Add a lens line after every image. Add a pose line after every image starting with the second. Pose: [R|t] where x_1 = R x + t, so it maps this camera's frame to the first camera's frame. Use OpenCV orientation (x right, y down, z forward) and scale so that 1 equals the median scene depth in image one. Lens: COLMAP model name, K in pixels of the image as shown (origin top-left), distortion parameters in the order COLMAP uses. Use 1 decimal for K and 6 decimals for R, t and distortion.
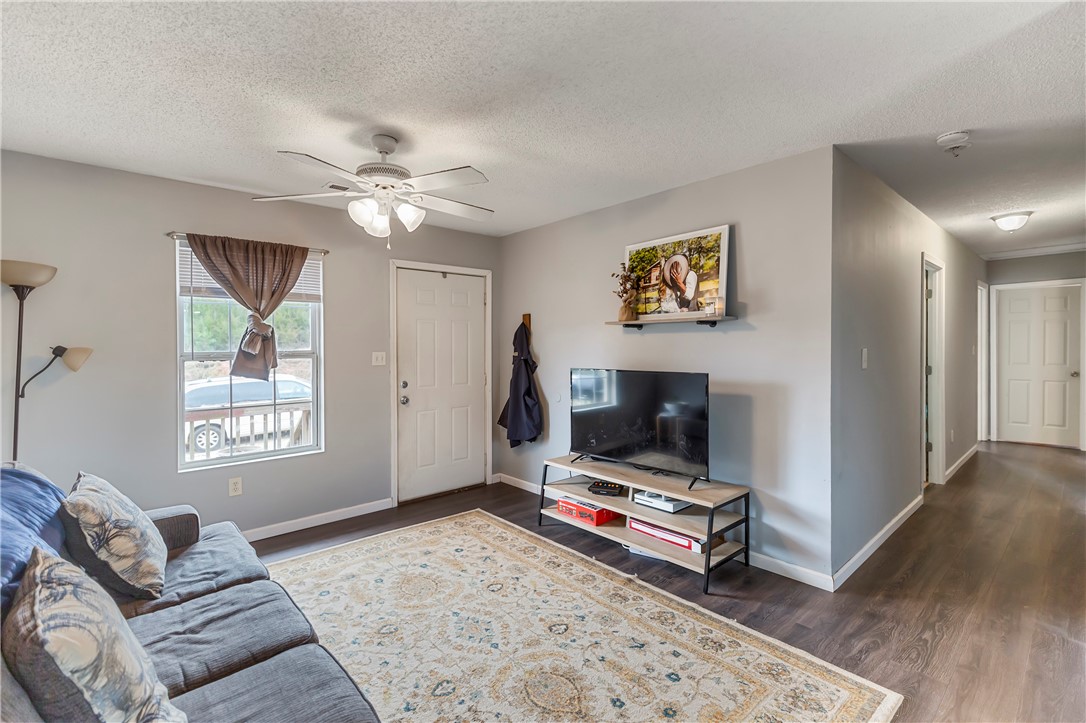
lens RADIAL K [[486.3, 0, 545.2], [0, 486.3, 346.2], [0, 0, 1]] dist [0.000208, -0.000079]
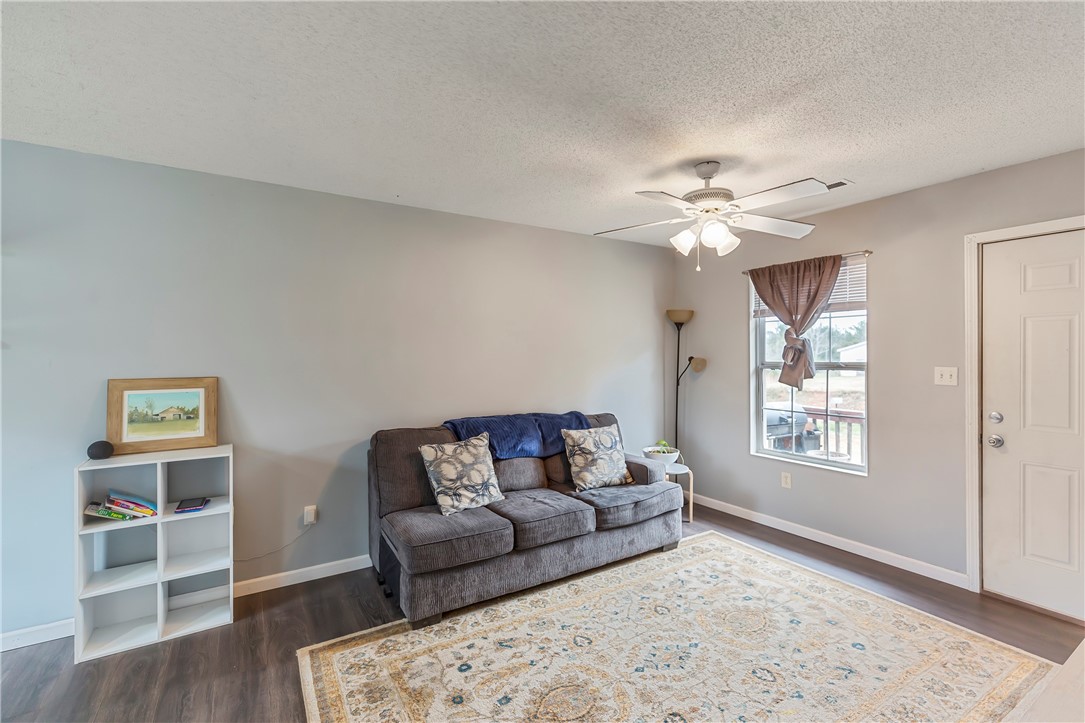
lens RADIAL K [[485.9, 0, 544.7], [0, 485.9, 346.2], [0, 0, 1]] dist [0.000208, -0.000079]
pose [[-0.168121, -0.003280, -0.985761, 0.615665], [0.007759, 0.999959, -0.004651, -0.026374], [0.985736, -0.008430, -0.168089, 0.666864]]
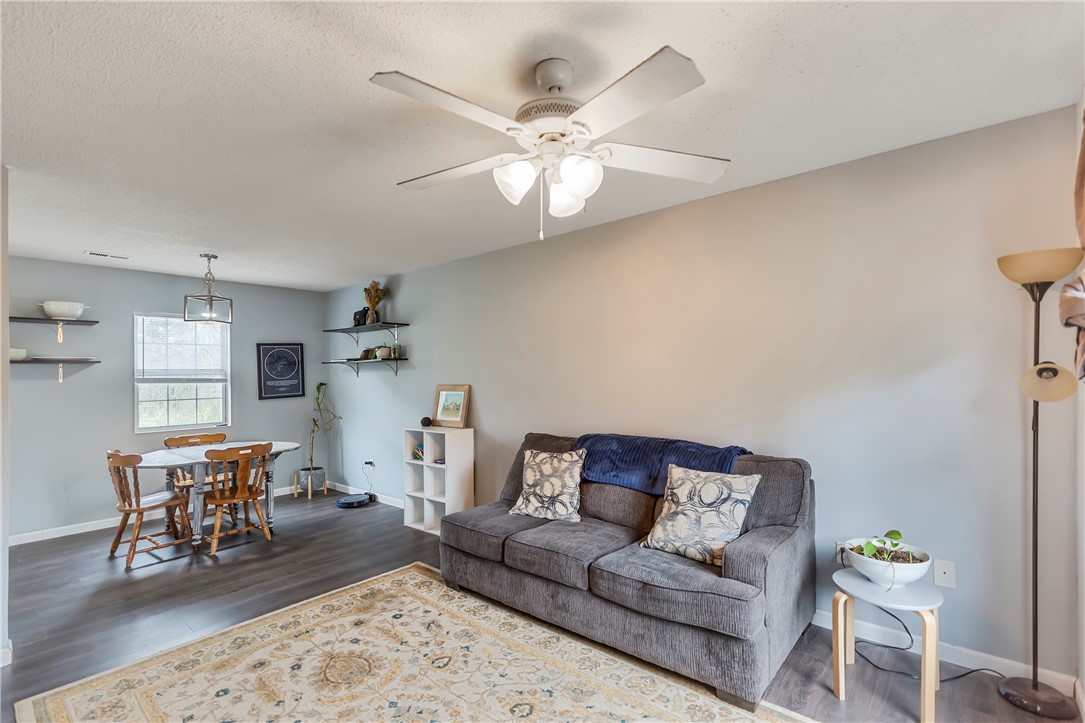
lens RADIAL K [[490.8, 0, 566.3], [0, 490.8, 377.5], [0, 0, 1]] dist [-0.000247, -0.000201]
pose [[-0.987052, 0.027453, -0.158035, -0.201996], [0.026850, 0.999622, 0.005948, 0.001833], [0.158139, 0.001627, -0.987416, 1.335299]]
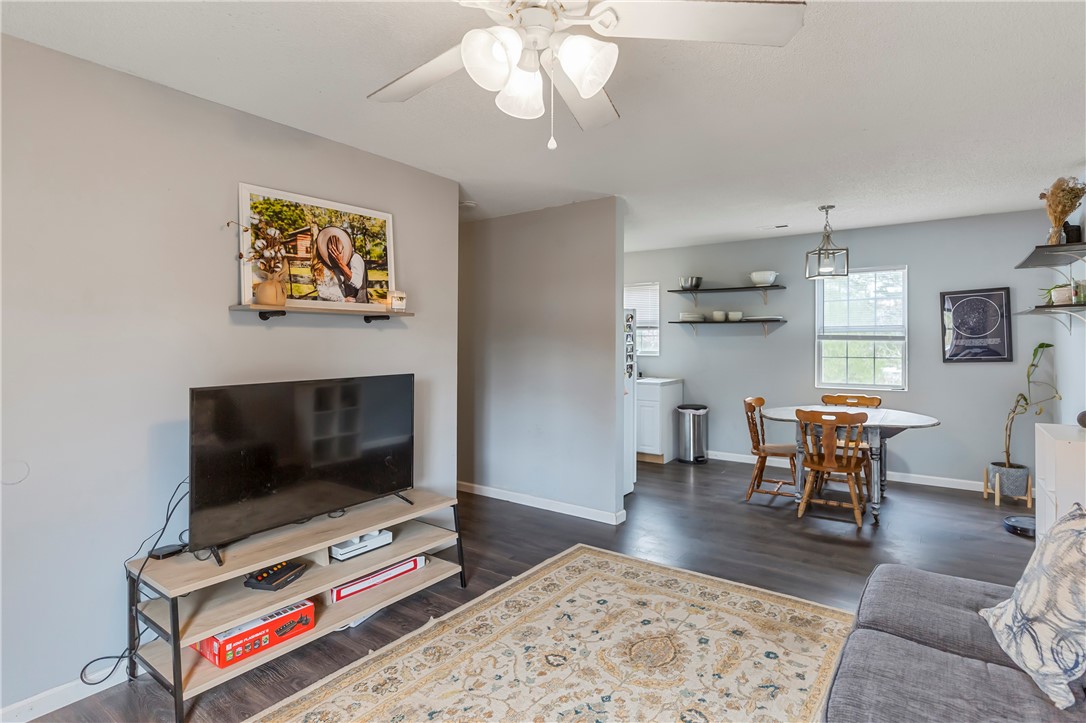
lens RADIAL K [[555.5, 0, 551.7], [0, 555.5, 346.1], [0, 0, 1]] dist [-0.001071, -0.000128]
pose [[-0.211911, 0.001133, 0.977288, -0.693168], [0.007923, 0.999968, 0.000558, 0.004796], [-0.977257, 0.007862, -0.211913, 0.876841]]
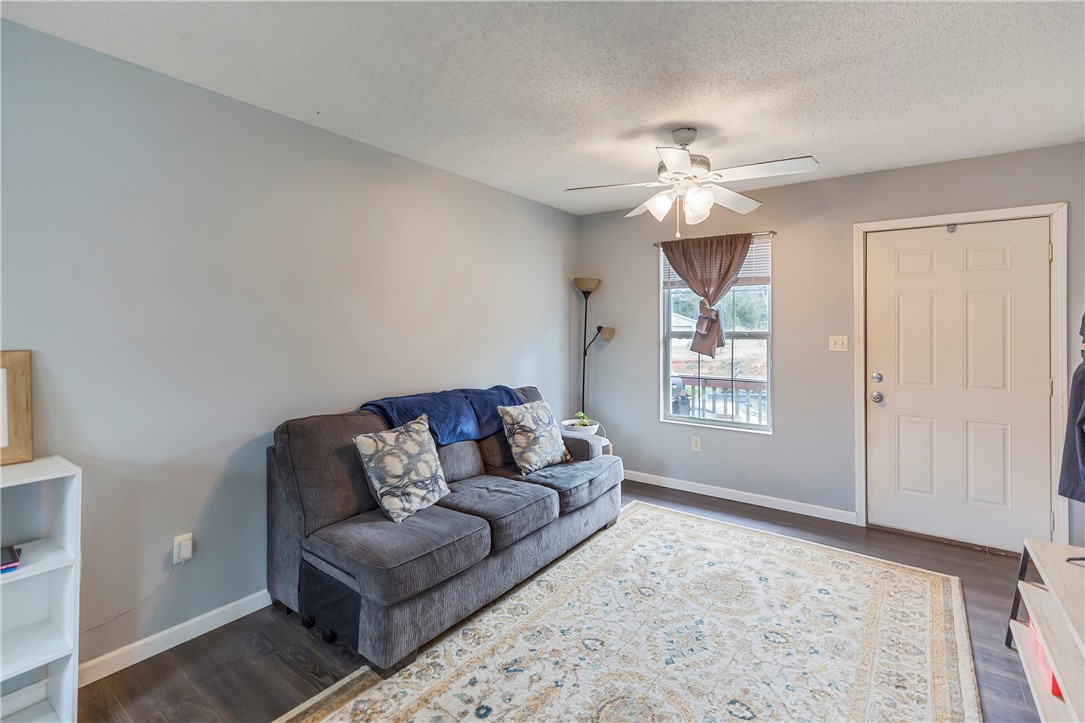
lens RADIAL K [[502.9, 0, 540.7], [0, 502.9, 312.3], [0, 0, 1]] dist [0.001377, 0.000253]
pose [[0.207695, -0.014013, -0.978093, 0.530291], [-0.004548, 0.999873, -0.015291, -0.016564], [0.978183, 0.007624, 0.207605, 0.382233]]
